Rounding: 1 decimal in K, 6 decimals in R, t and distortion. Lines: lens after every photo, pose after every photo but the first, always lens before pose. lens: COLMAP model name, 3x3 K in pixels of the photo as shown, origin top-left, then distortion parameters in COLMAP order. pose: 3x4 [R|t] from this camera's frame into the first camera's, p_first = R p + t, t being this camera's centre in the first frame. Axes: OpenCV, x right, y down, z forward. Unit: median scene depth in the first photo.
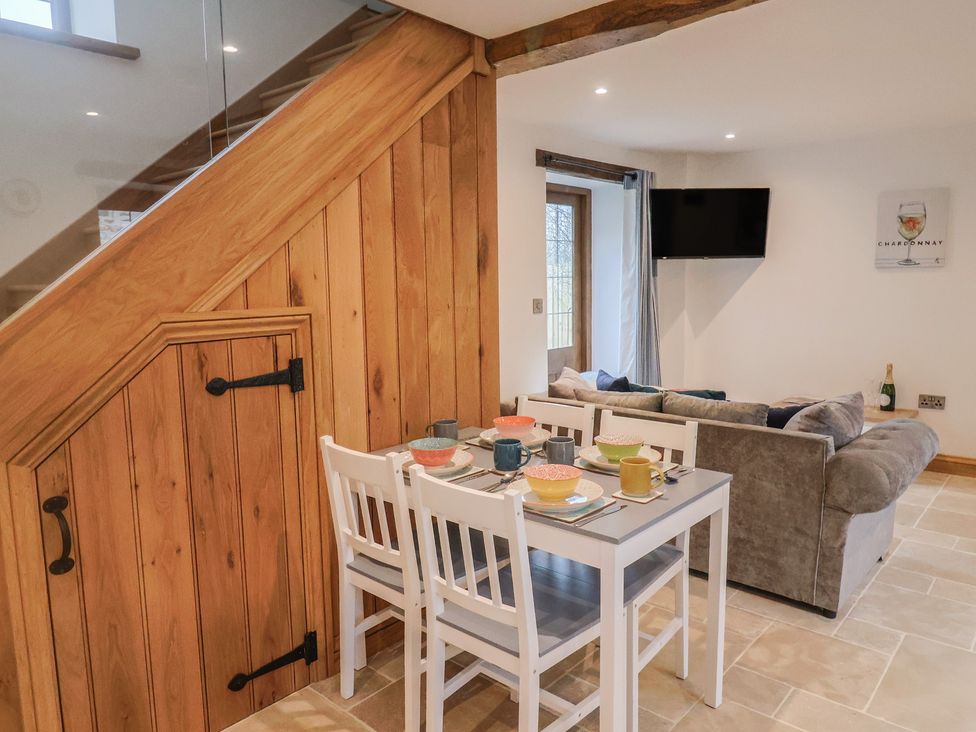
lens RADIAL K [[676.7, 0, 488.0], [0, 676.7, 366.0], [0, 0, 1]] dist [0.003736, 0.002175]
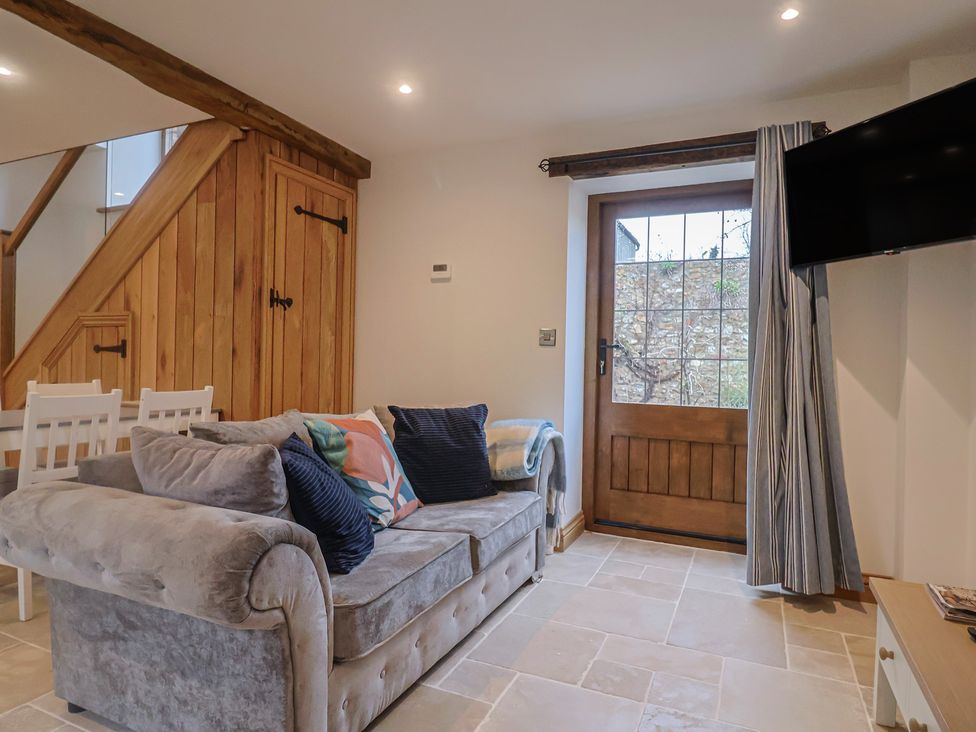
lens RADIAL K [[575.8, 0, 501.4], [0, 575.8, 359.0], [0, 0, 1]] dist [-0.003638, -0.002650]
pose [[0.299376, 0.020702, -0.953911, 1.546320], [-0.149425, 0.988446, -0.025445, -0.073714], [0.942362, 0.150156, 0.299010, 1.535912]]
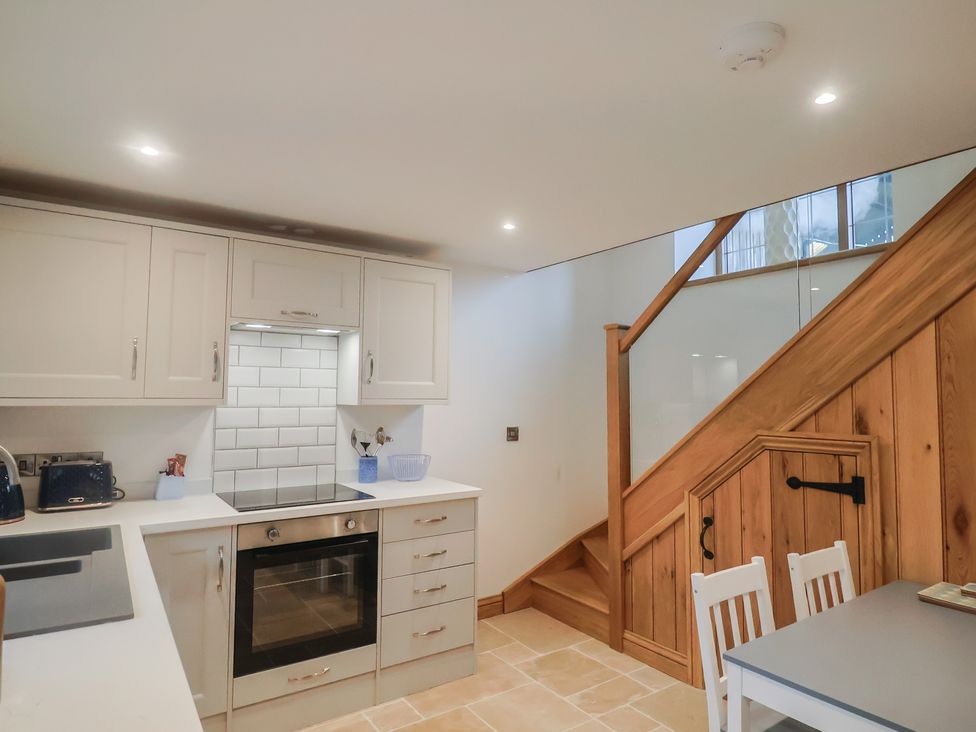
lens RADIAL K [[575.8, 0, 501.4], [0, 575.8, 359.0], [0, 0, 1]] dist [-0.003638, -0.002650]
pose [[-0.236994, -0.049678, -0.970240, 0.917893], [-0.124013, 0.992069, -0.020504, -0.123747], [0.963564, 0.115463, -0.241275, 0.610293]]
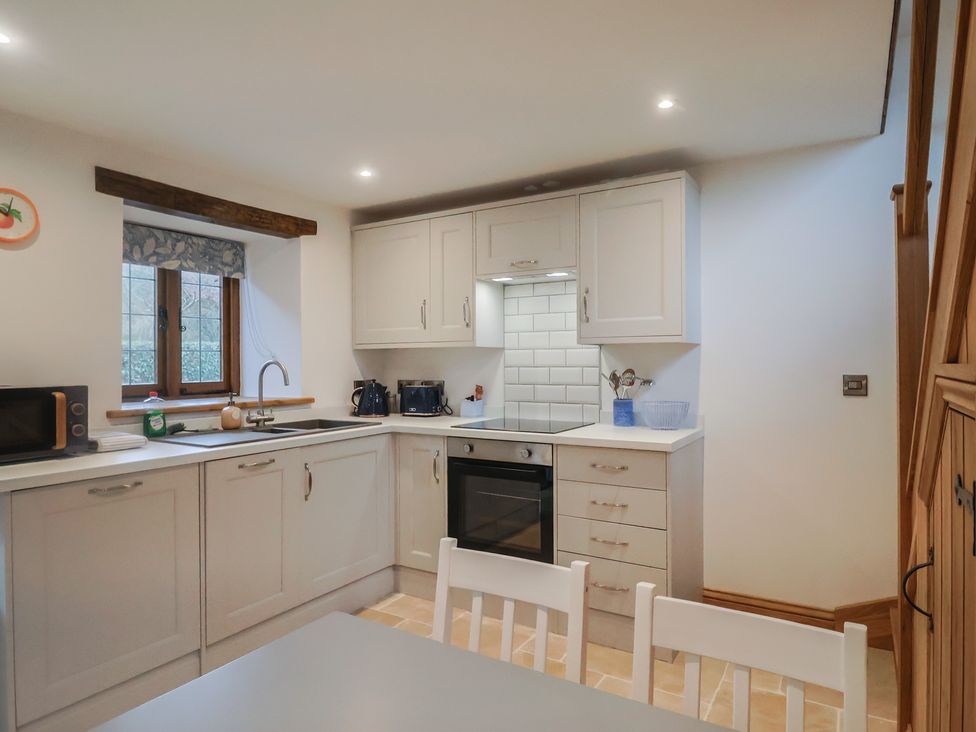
lens RADIAL K [[598.8, 0, 499.8], [0, 598.8, 357.6], [0, 0, 1]] dist [-0.001238, -0.001374]
pose [[-0.983602, 0.018878, -0.179360, 0.096350], [-0.002820, 0.992775, 0.119955, -0.140109], [0.180328, 0.118494, -0.976443, 1.332696]]
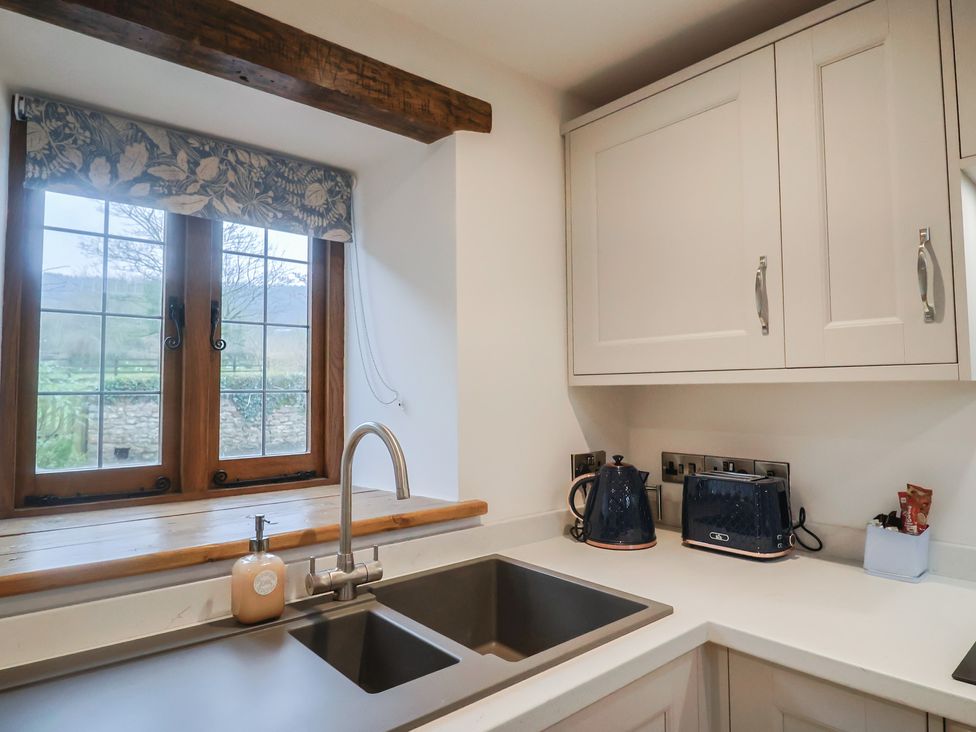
lens RADIAL K [[598.8, 0, 499.8], [0, 598.8, 357.6], [0, 0, 1]] dist [-0.001238, -0.001374]
pose [[-0.992285, 0.026802, 0.121043, 0.201484], [0.035149, 0.997110, 0.067358, -0.045160], [-0.118888, 0.071093, -0.990359, 0.308535]]
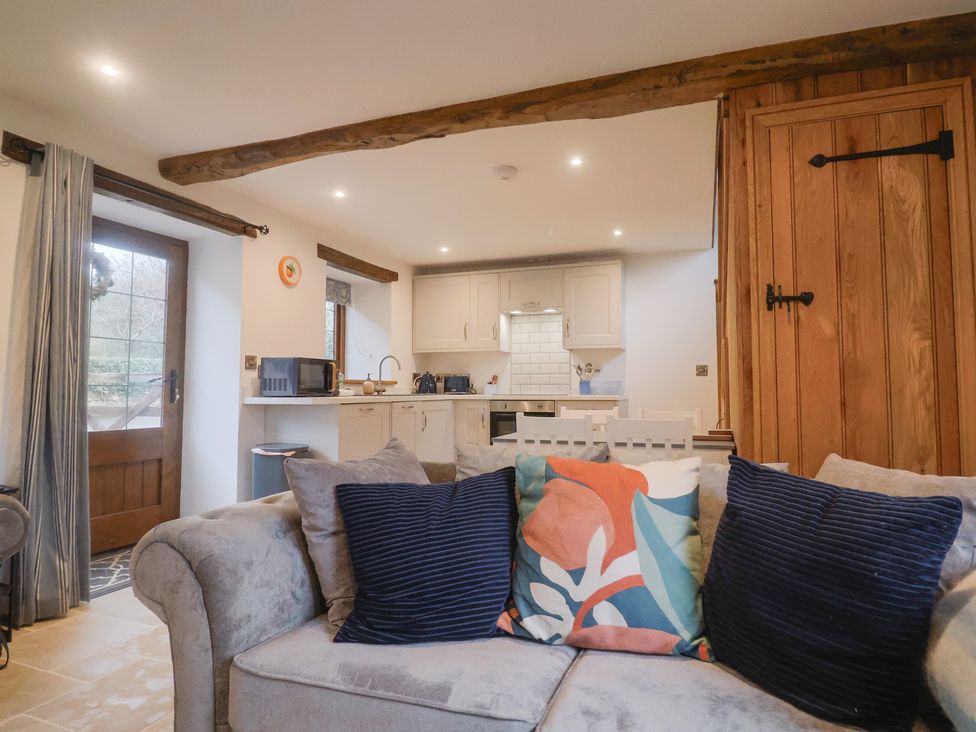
lens RADIAL K [[575.8, 0, 501.4], [0, 575.8, 359.0], [0, 0, 1]] dist [-0.003638, -0.002650]
pose [[-0.931061, -0.005255, -0.364826, 0.823330], [-0.032487, 0.997119, 0.068547, -0.120501], [0.363415, 0.075674, -0.928549, 2.206458]]
